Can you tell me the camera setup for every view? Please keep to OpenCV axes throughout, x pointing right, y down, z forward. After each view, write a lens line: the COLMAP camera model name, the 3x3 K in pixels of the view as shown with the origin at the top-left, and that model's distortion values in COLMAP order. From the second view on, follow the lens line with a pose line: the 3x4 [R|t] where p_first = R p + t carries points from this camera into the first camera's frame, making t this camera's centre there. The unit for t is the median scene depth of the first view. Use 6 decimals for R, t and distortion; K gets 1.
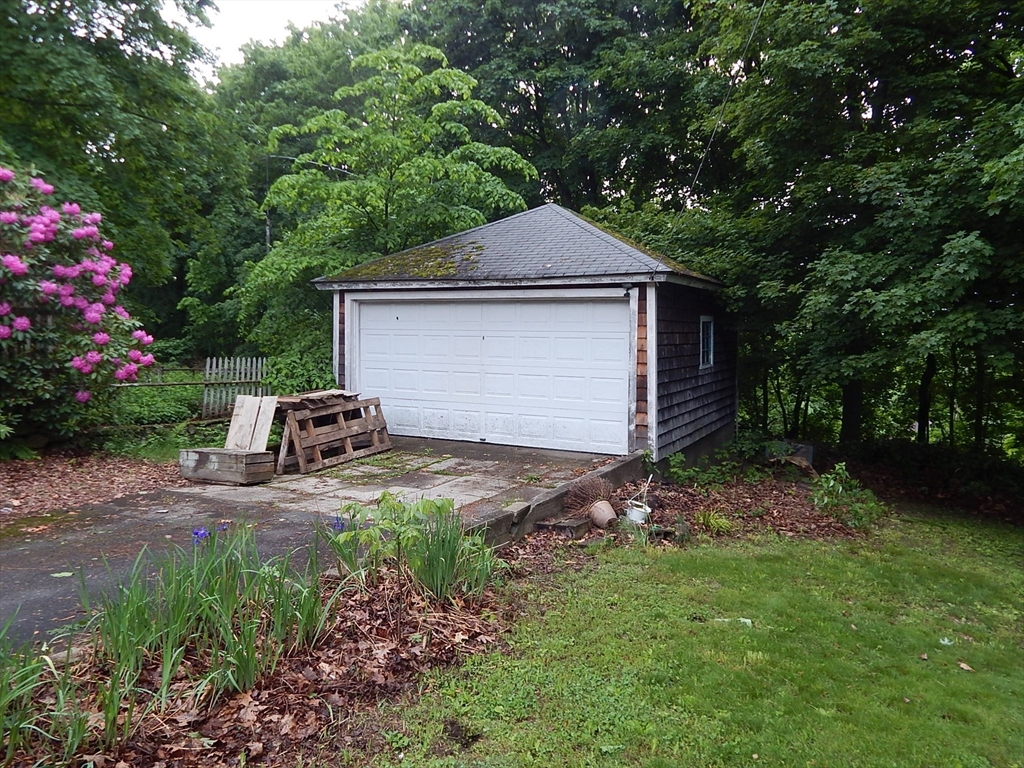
lens RADIAL K [[745.7, 0, 512.5], [0, 745.7, 382.4], [0, 0, 1]] dist [-0.000971, 0.000151]
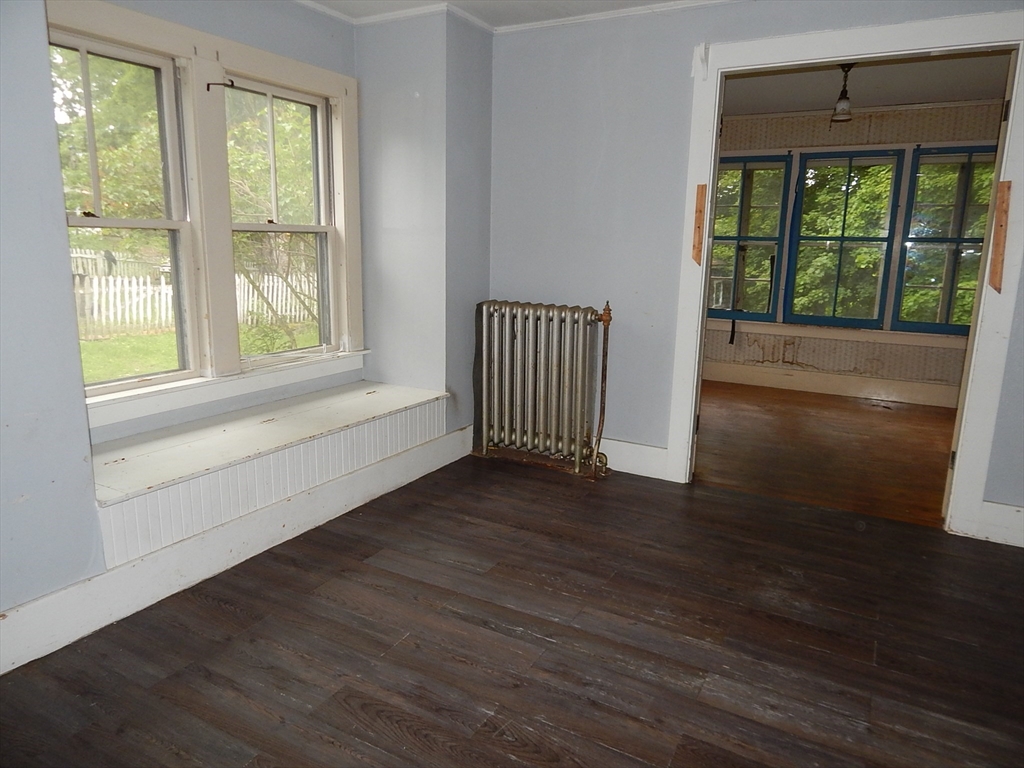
lens RADIAL K [[684.4, 0, 510.8], [0, 684.4, 384.6], [0, 0, 1]] dist [-0.010537, -0.006991]
pose [[0.993929, 0.039227, -0.102792, -0.106927], [-0.025508, 0.990983, 0.131535, -0.050528], [0.107025, -0.128115, 0.985968, -1.099051]]
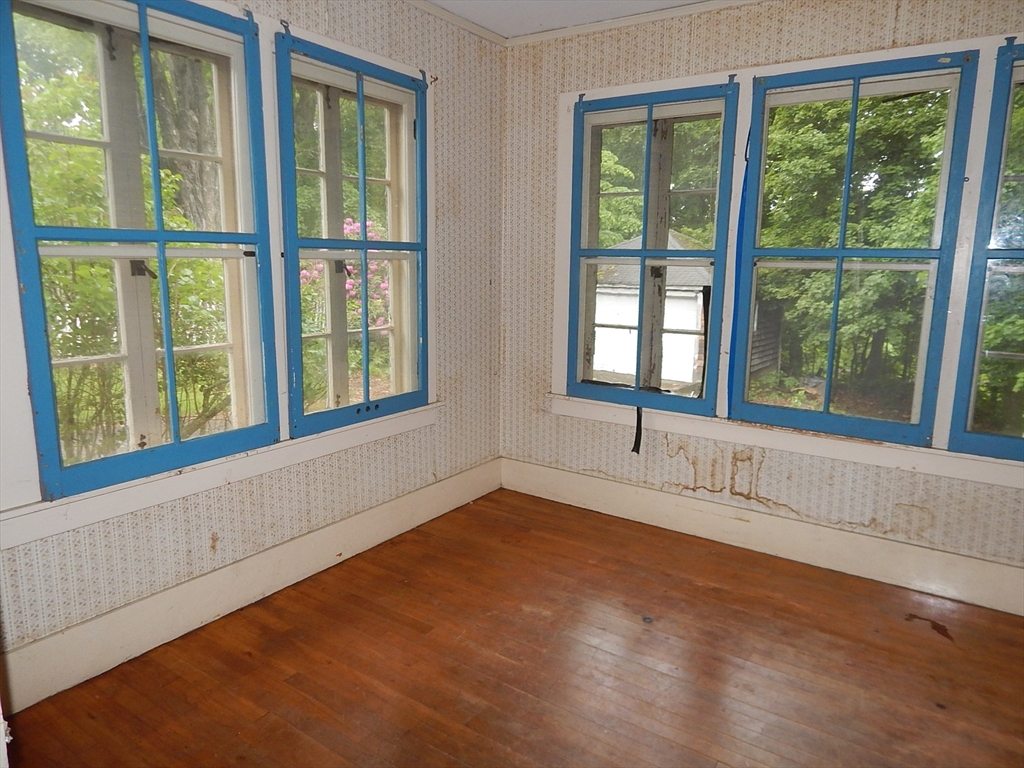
lens RADIAL K [[684.4, 0, 511.9], [0, 684.4, 380.3], [0, 0, 1]] dist [-0.010537, -0.006991]
pose [[0.981427, 0.045996, -0.186241, 0.030713], [-0.026534, 0.994046, 0.105679, -0.078416], [0.189993, -0.098775, 0.976804, -0.782546]]
